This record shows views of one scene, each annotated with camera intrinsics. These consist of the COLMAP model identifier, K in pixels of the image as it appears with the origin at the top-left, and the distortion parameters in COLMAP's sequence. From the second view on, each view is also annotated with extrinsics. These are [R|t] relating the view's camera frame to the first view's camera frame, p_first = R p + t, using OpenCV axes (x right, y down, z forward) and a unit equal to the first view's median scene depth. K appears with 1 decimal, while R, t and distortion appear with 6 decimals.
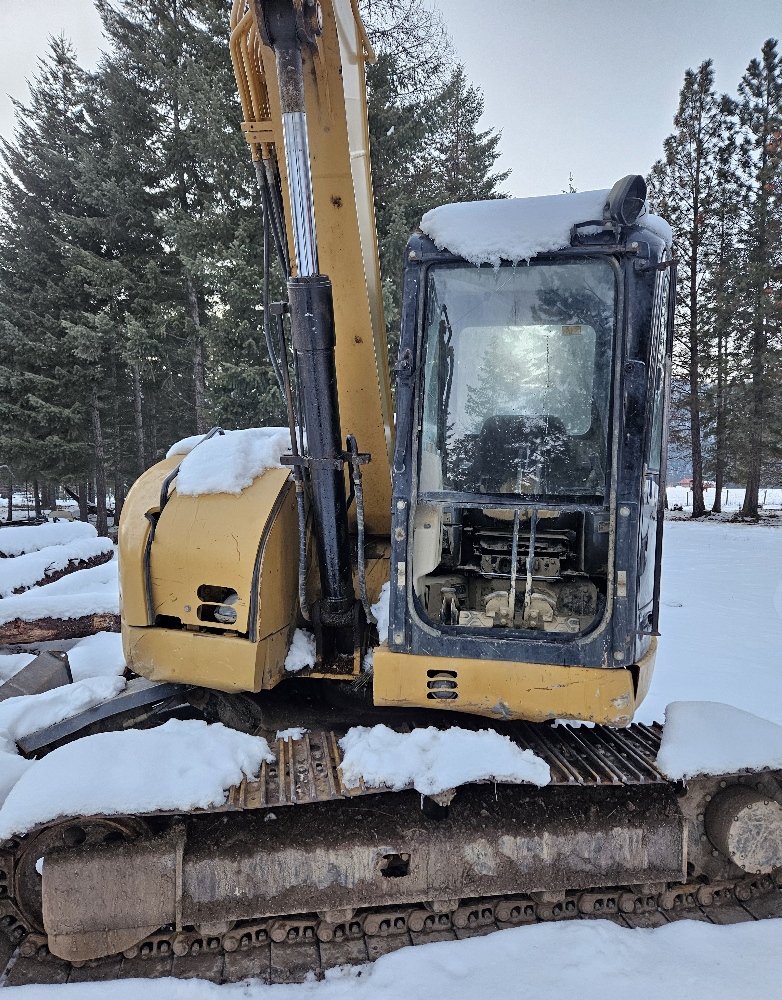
lens RADIAL K [[710.8, 0, 391.0], [0, 710.8, 500.0], [0, 0, 1]] dist [0.027360, -0.002009]
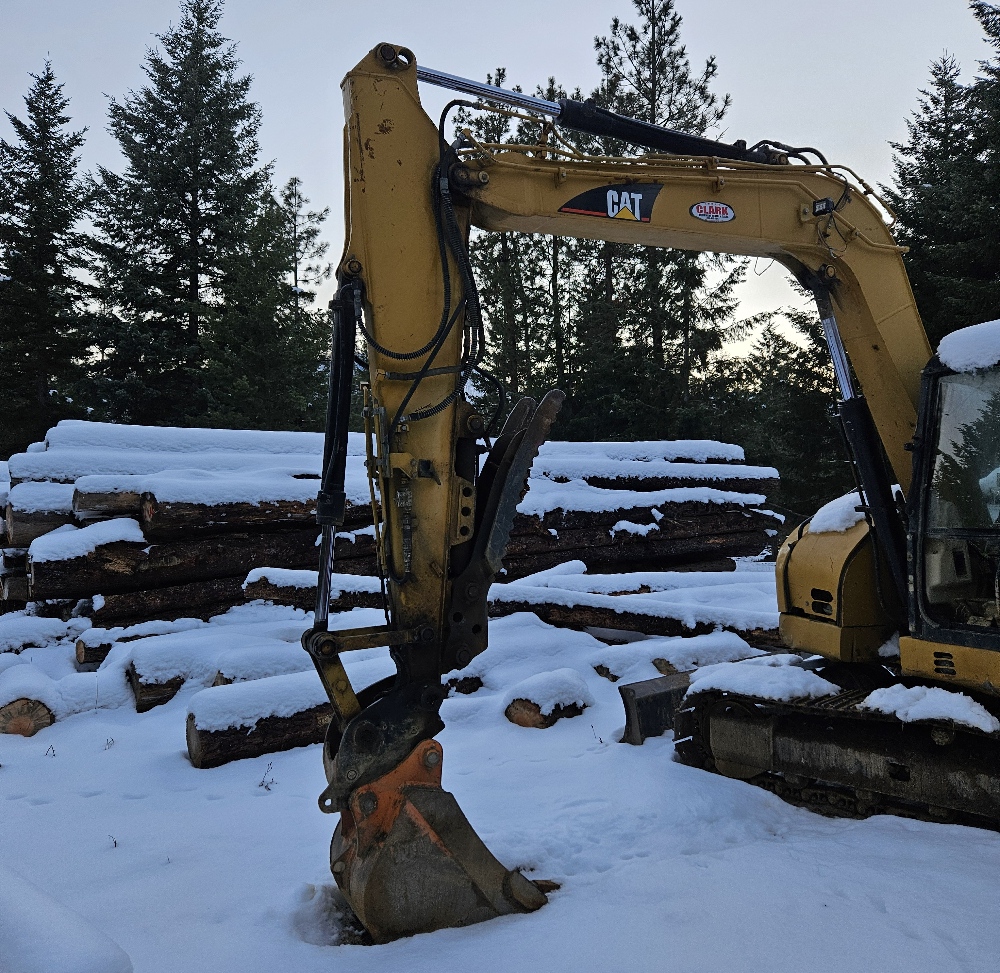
lens RADIAL K [[792.3, 0, 500.0], [0, 792.3, 486.5], [0, 0, 1]] dist [-0.001625, -0.002892]
pose [[0.580539, -0.042670, -0.813114, 0.862797], [-0.031124, 0.996733, -0.074527, 0.050117], [0.813637, 0.068573, 0.577314, -0.675545]]
